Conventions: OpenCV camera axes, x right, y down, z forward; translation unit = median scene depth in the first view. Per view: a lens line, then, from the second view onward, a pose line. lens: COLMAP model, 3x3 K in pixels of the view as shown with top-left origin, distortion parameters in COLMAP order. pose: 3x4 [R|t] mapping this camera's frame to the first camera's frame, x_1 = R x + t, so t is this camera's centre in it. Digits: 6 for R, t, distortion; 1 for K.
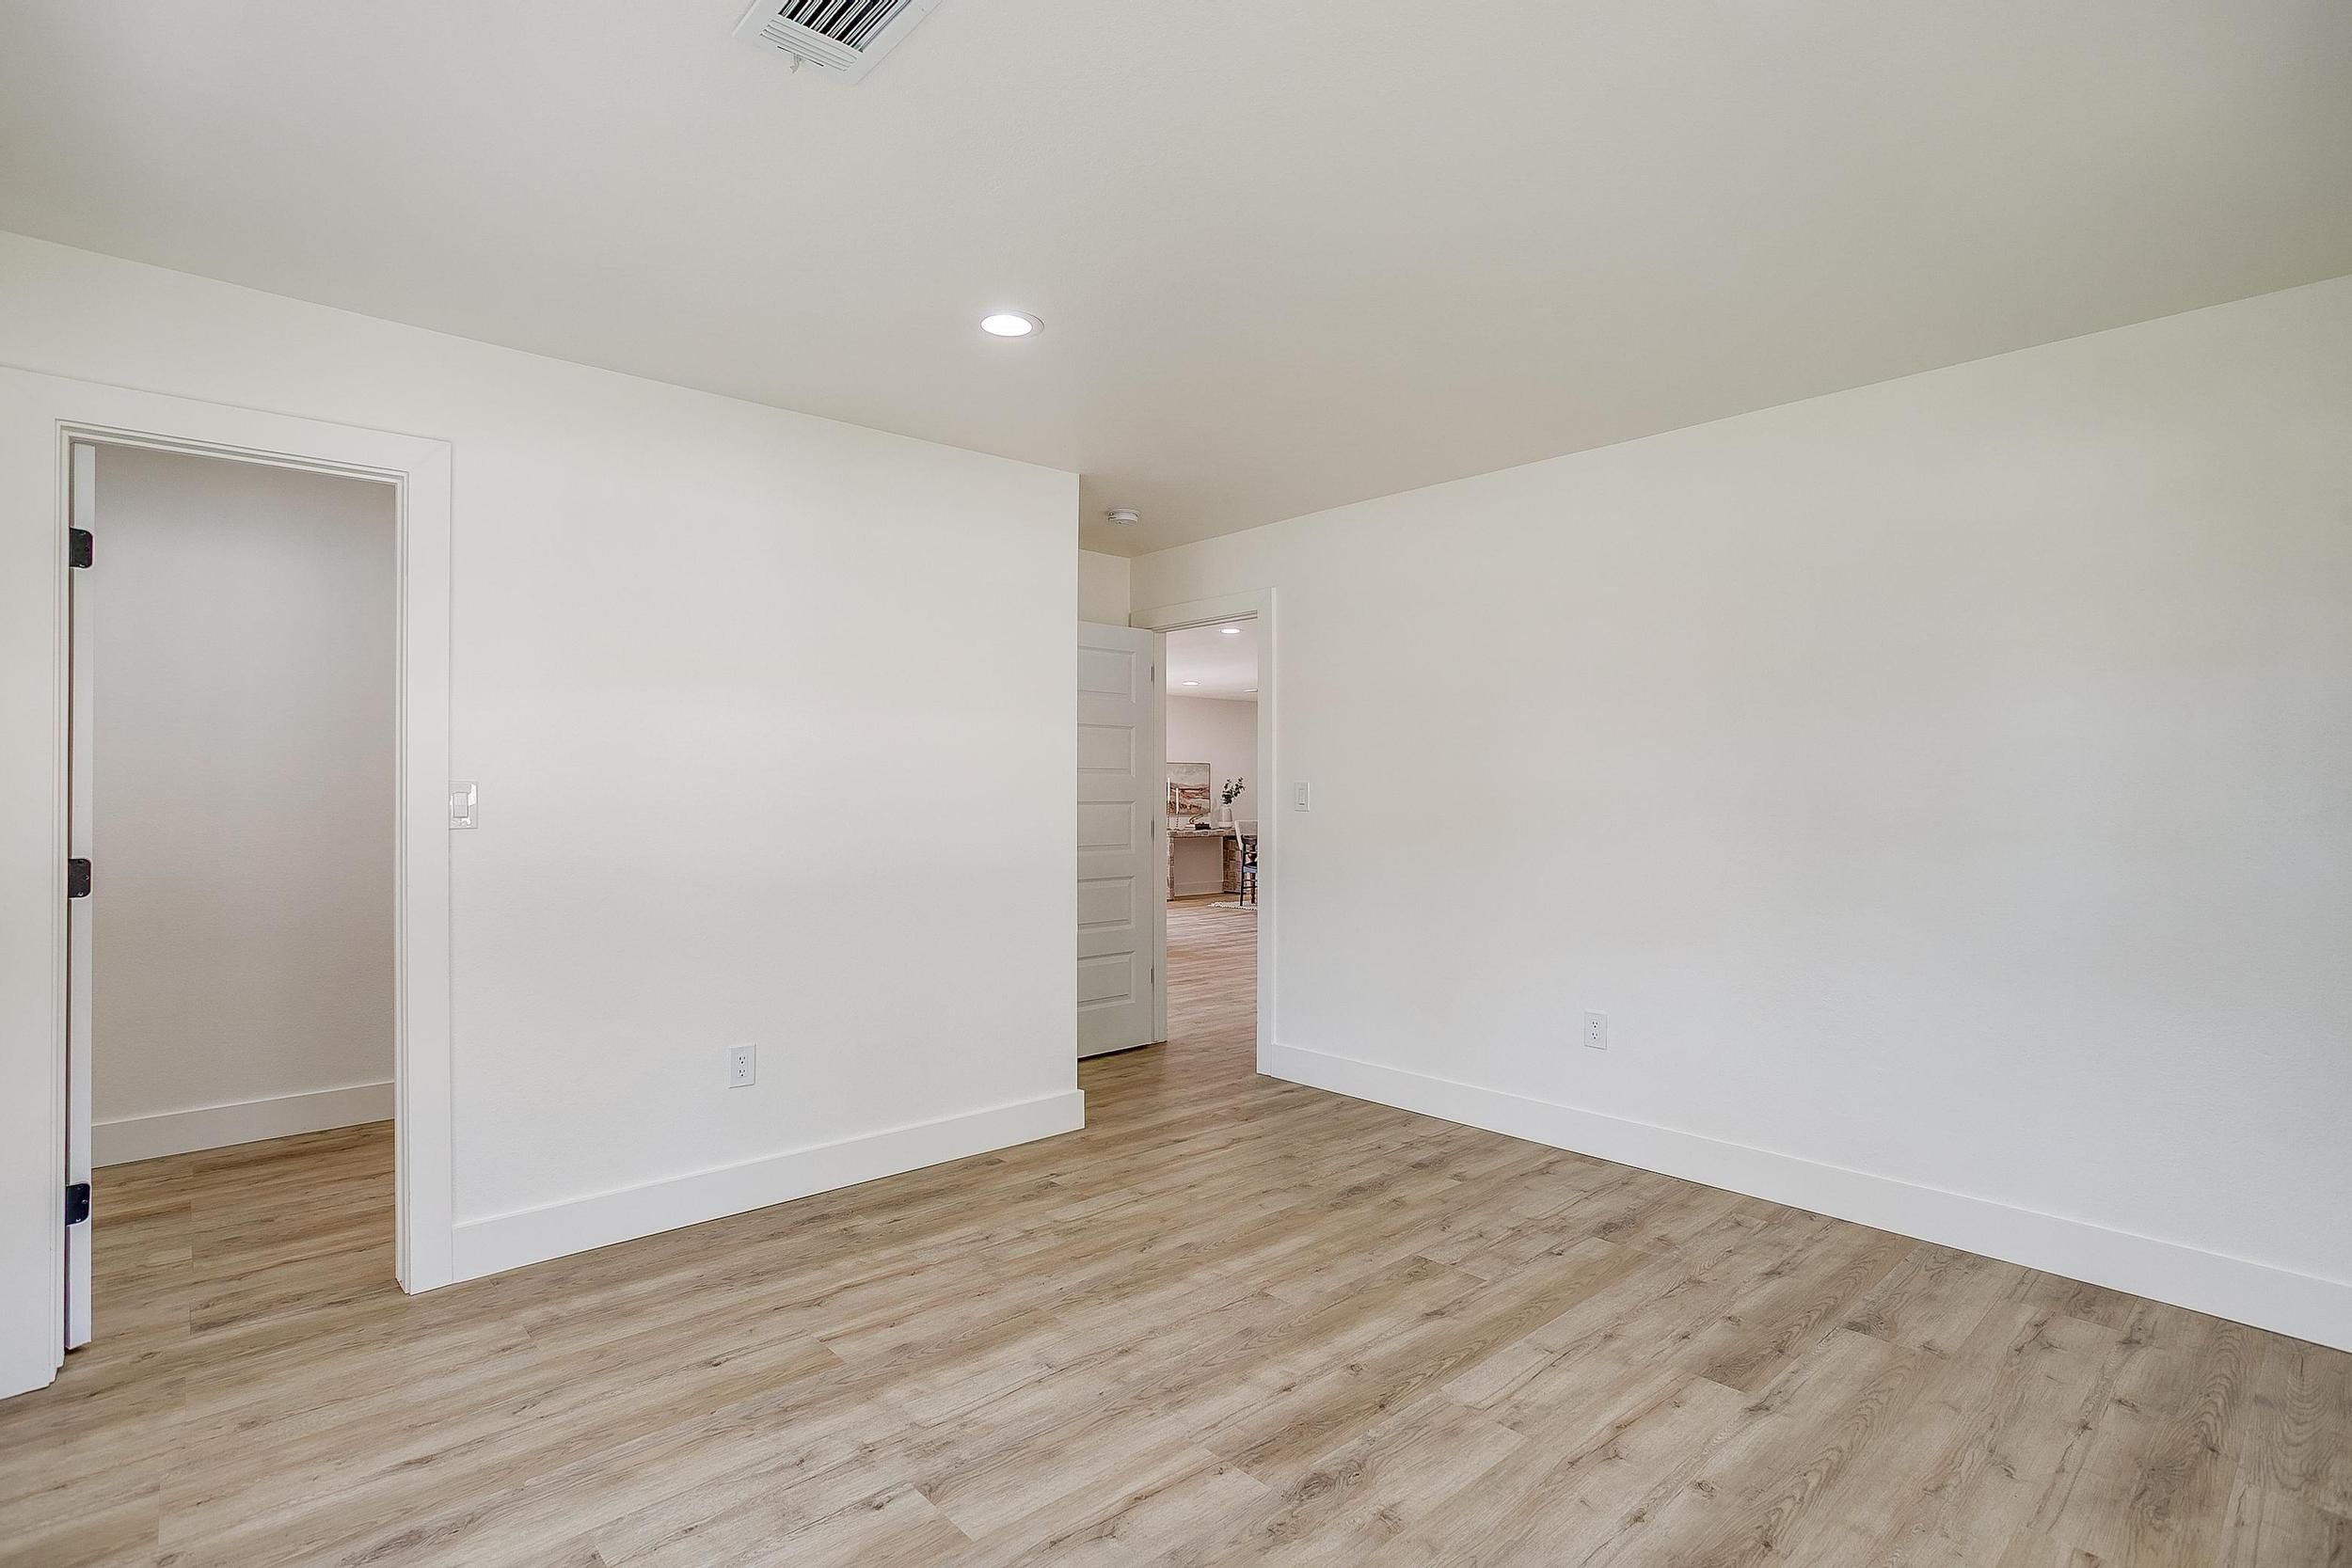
lens RADIAL K [[1140.9, 0, 1176.2], [0, 1140.9, 784.1], [0, 0, 1]] dist [-0.041281, 0.019189]
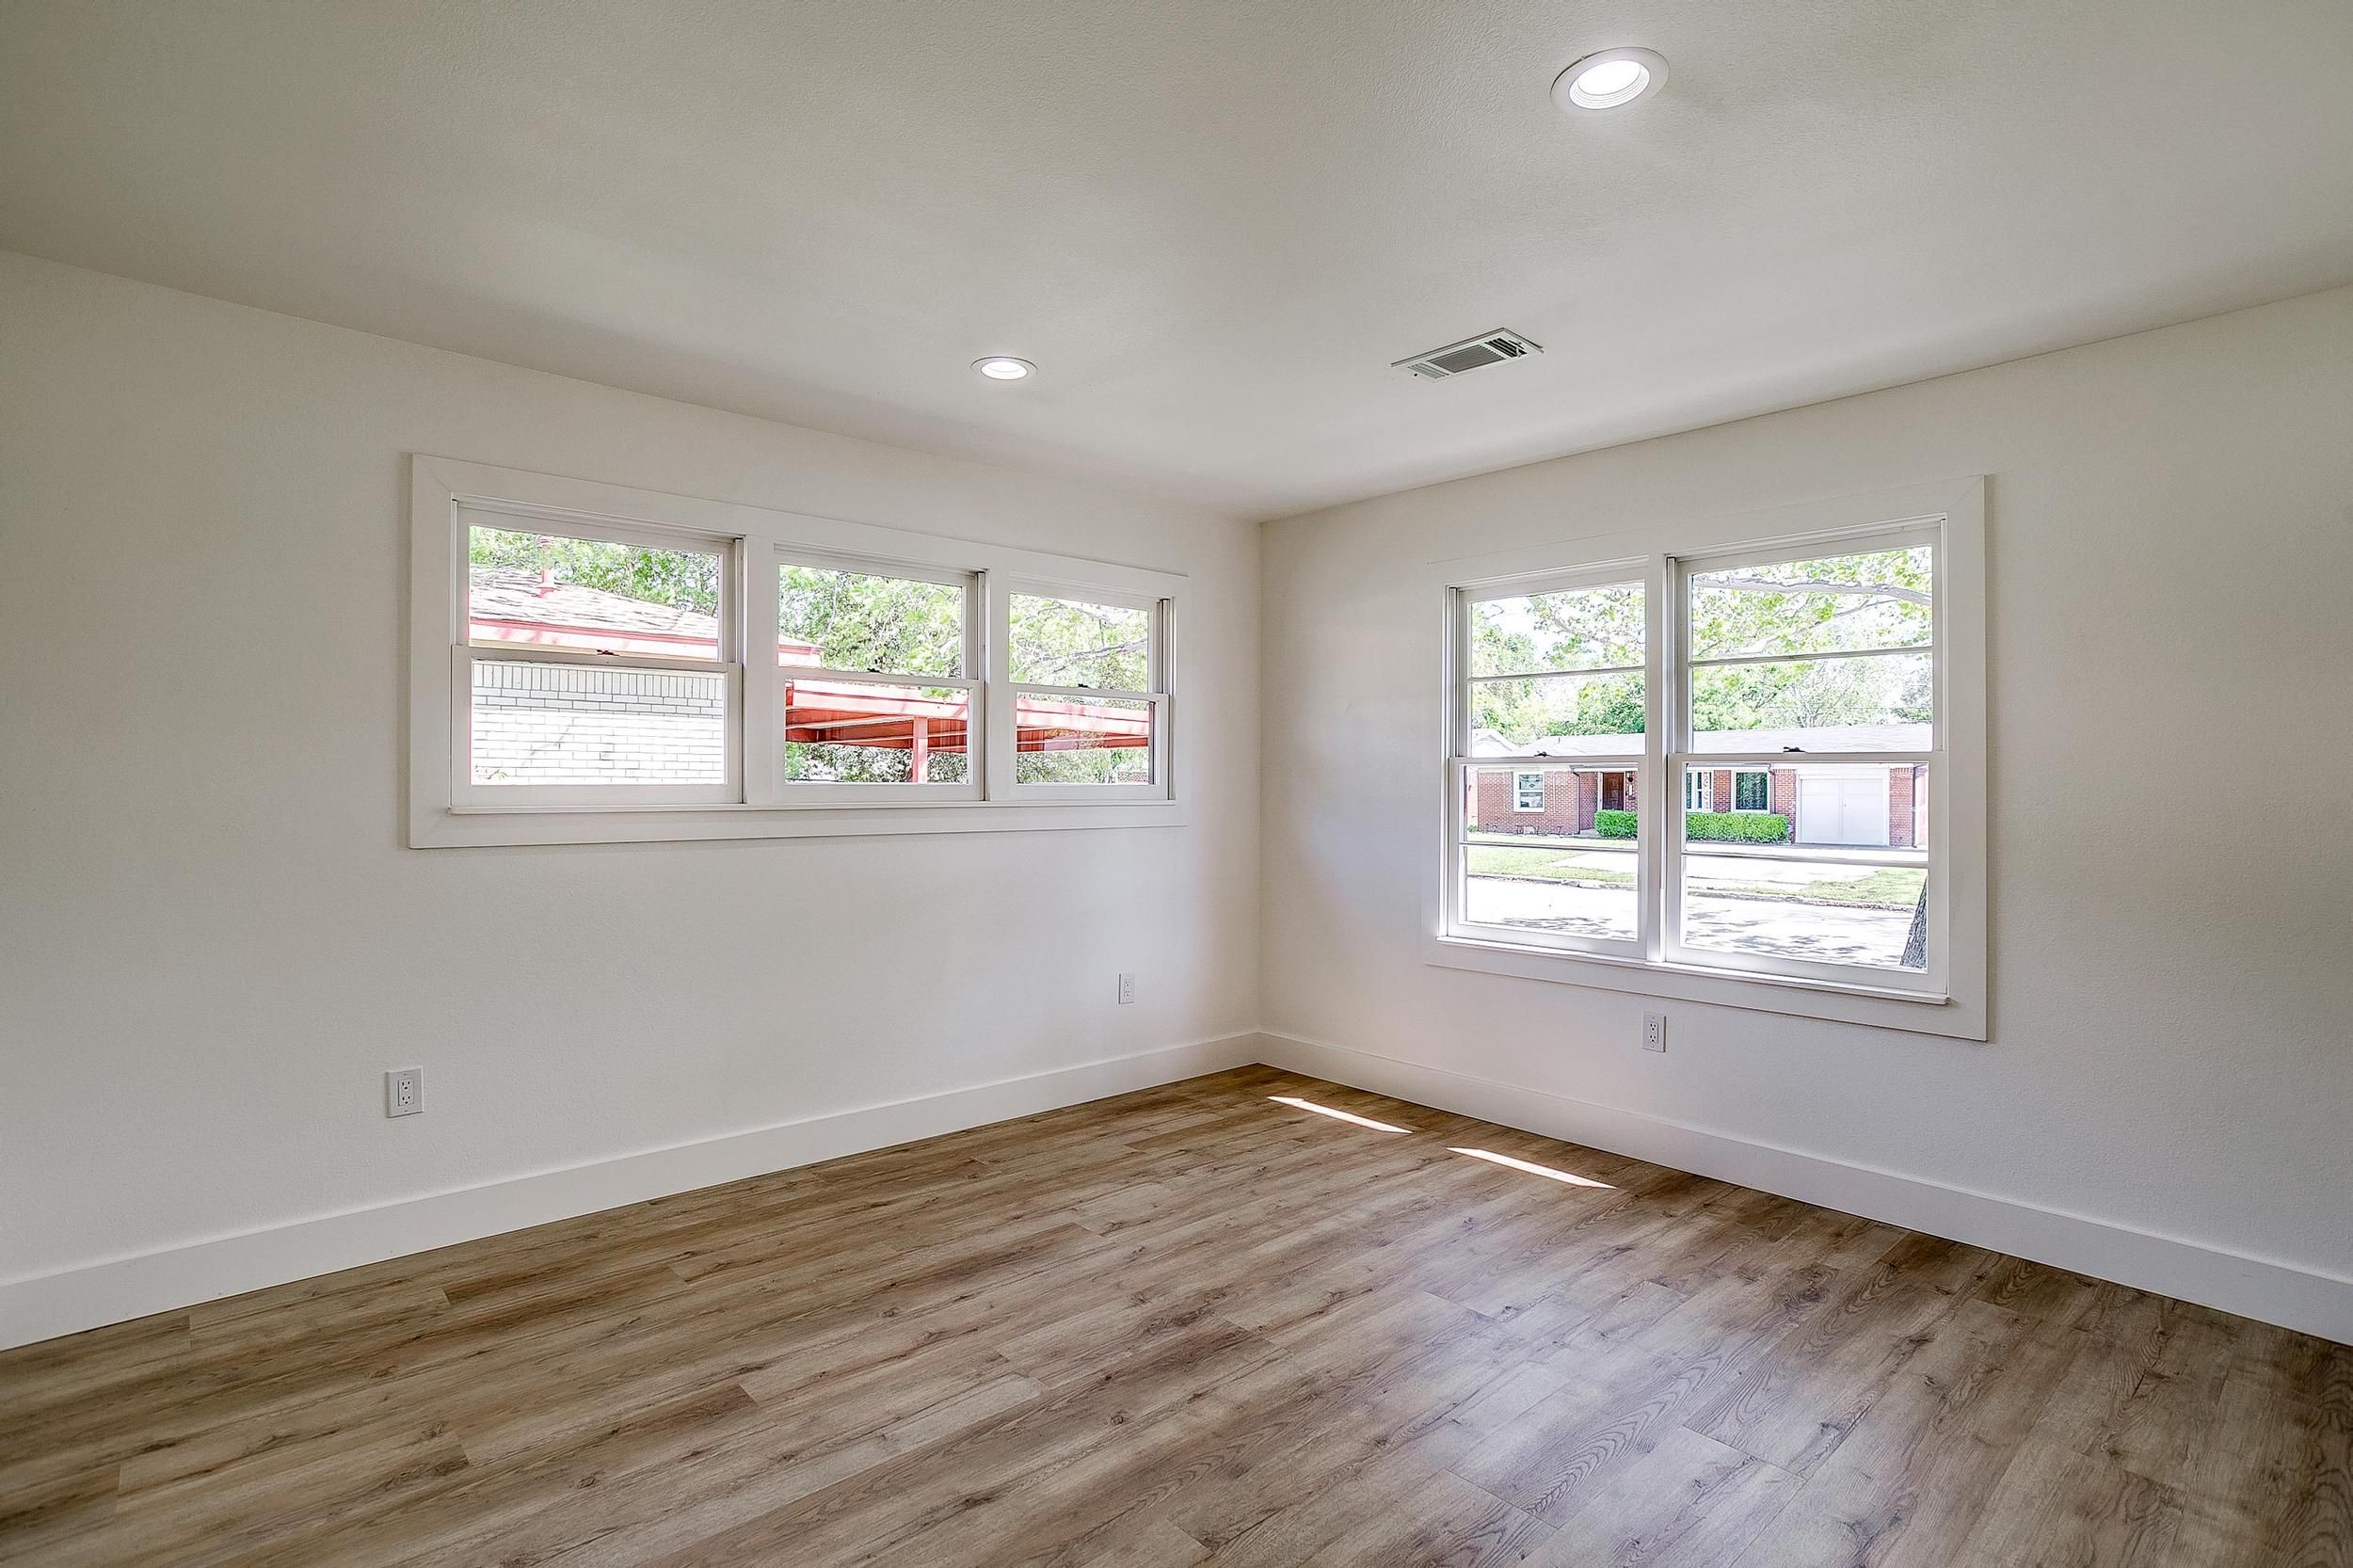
lens RADIAL K [[1141.5, 0, 1177.8], [0, 1141.5, 785.1], [0, 0, 1]] dist [-0.041281, 0.019189]
pose [[-0.999960, -0.008731, 0.002053, 0.118241], [-0.008735, 0.999959, -0.002306, 0.009873], [-0.002032, -0.002323, -0.999995, 1.986926]]
